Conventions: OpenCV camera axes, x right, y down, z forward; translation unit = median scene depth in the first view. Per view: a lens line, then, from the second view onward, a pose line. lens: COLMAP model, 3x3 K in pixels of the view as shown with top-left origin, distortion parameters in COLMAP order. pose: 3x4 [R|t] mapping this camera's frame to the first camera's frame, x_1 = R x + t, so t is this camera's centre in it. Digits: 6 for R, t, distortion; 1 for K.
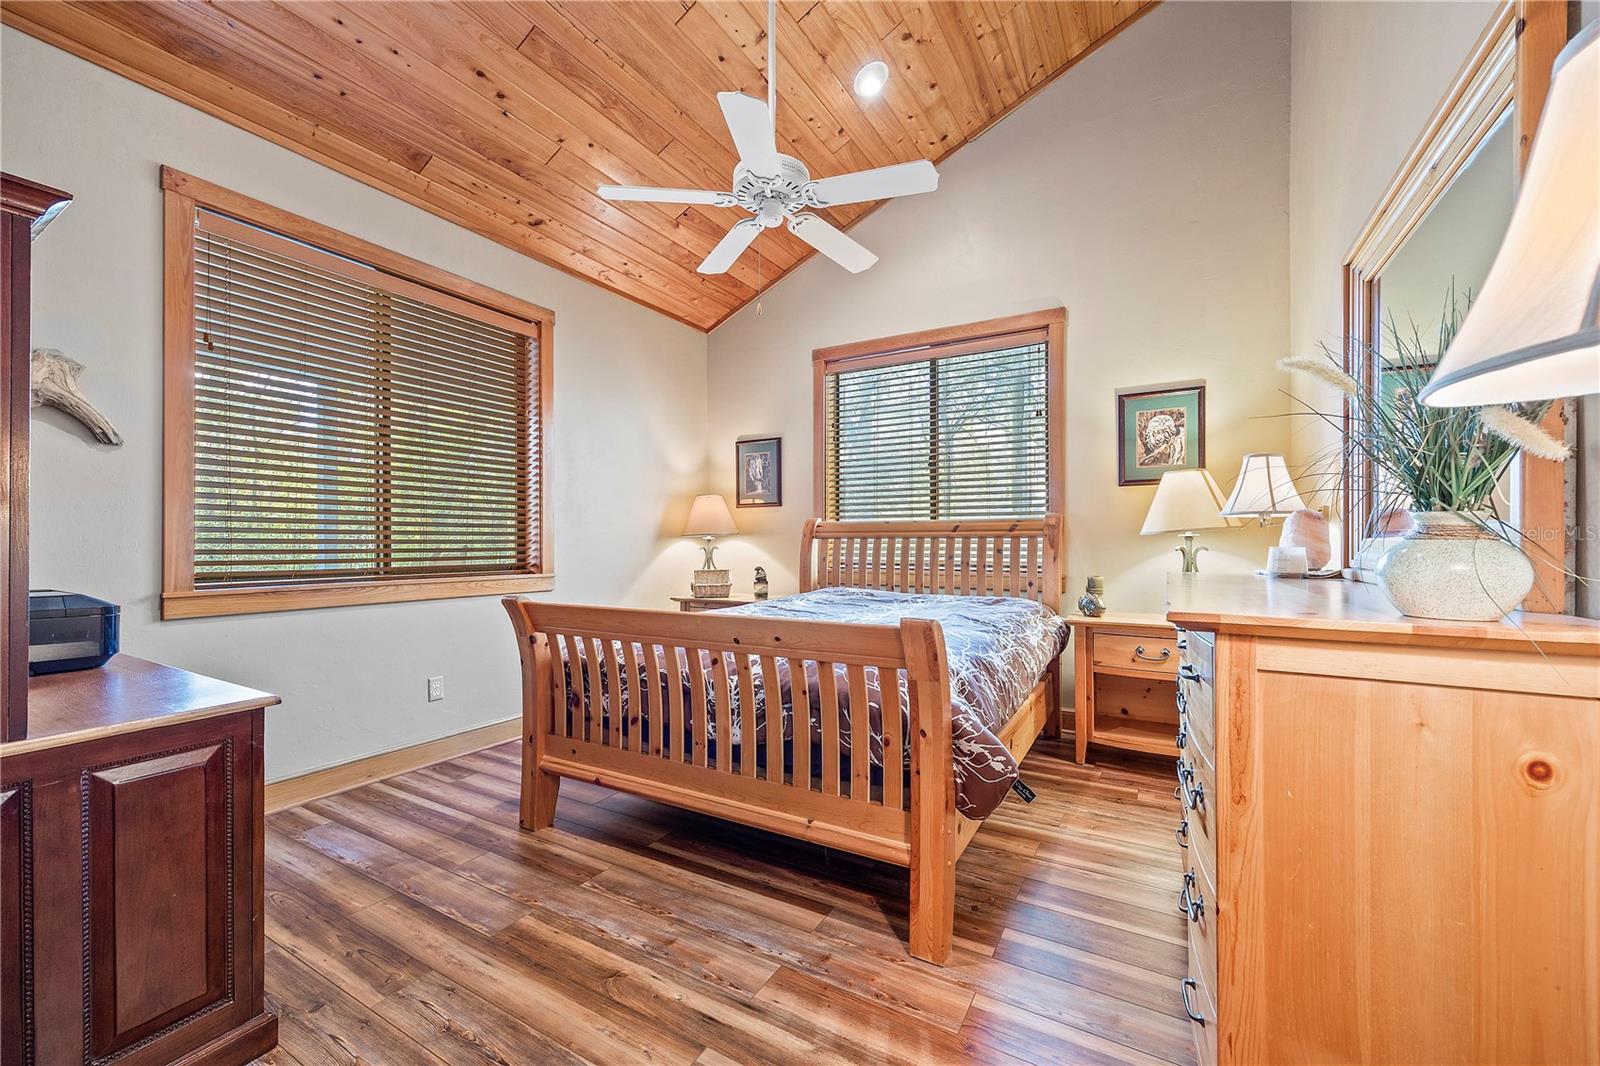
lens RADIAL K [[636.9, 0, 806.3], [0, 636.9, 540.6], [0, 0, 1]] dist [0.000387, 0.000252]
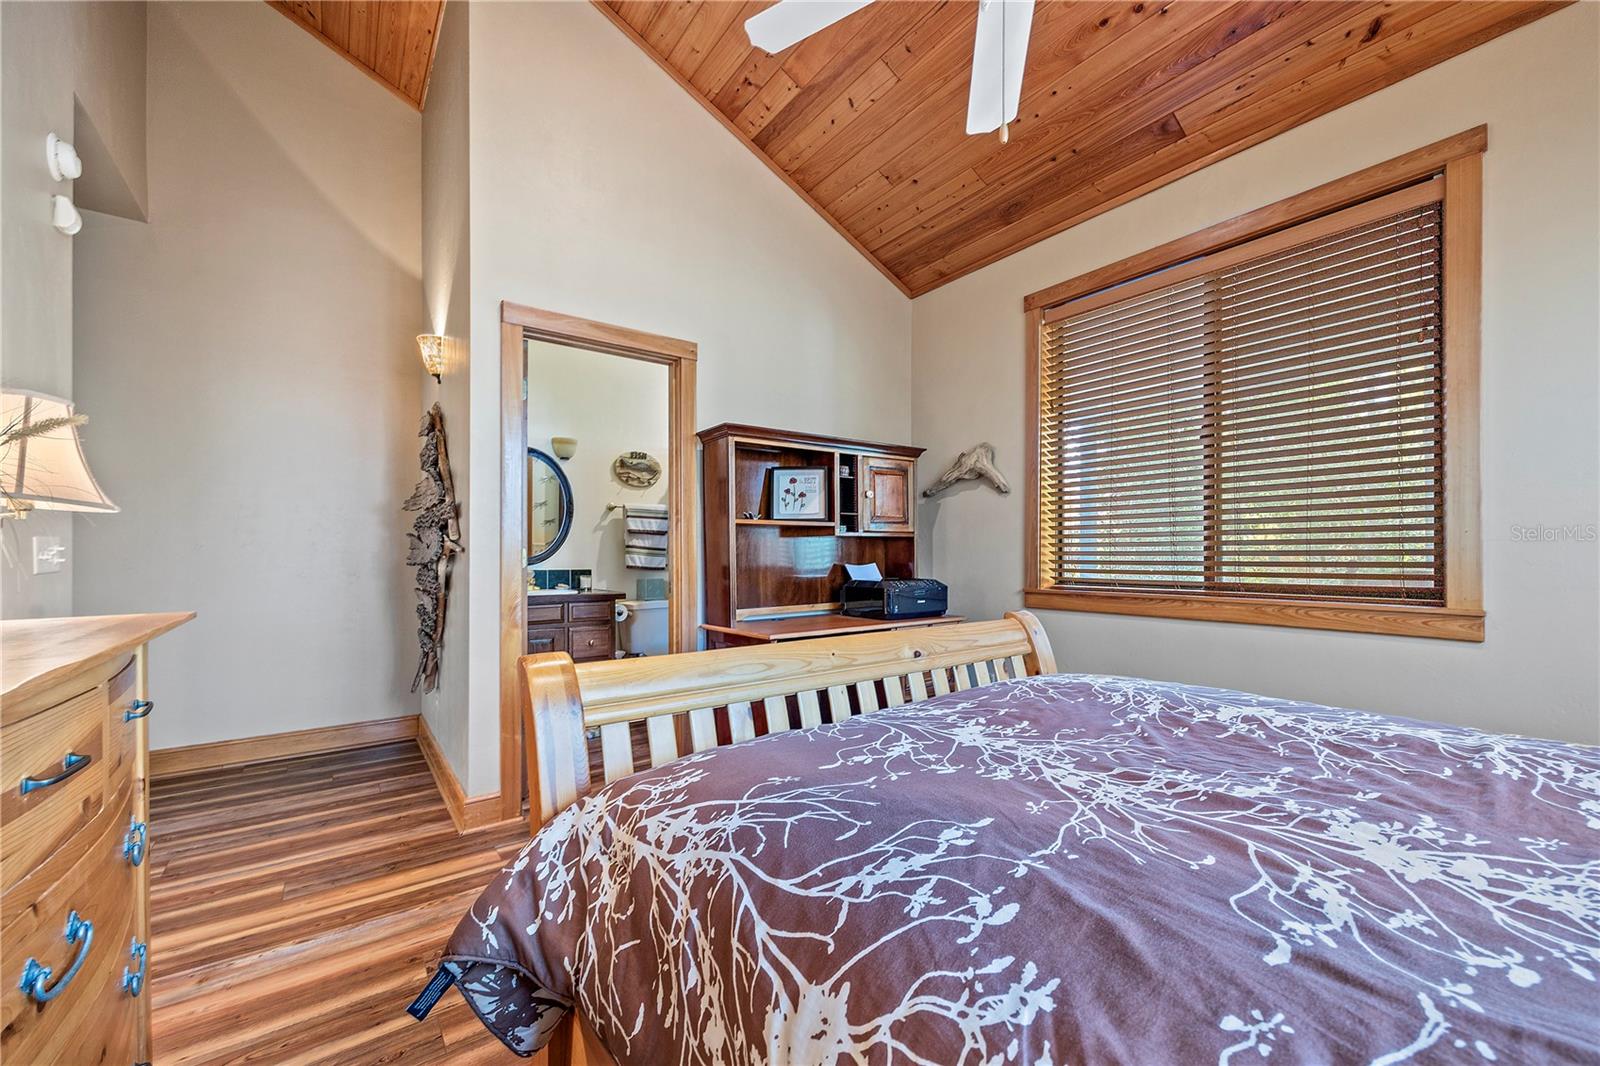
lens RADIAL K [[636.9, 0, 806.3], [0, 636.9, 540.6], [0, 0, 1]] dist [0.000387, 0.000252]
pose [[-0.403767, -0.022382, -0.914588, 0.375169], [0.003305, 0.999658, -0.025923, 0.005423], [0.914856, -0.013489, -0.403555, 0.814663]]
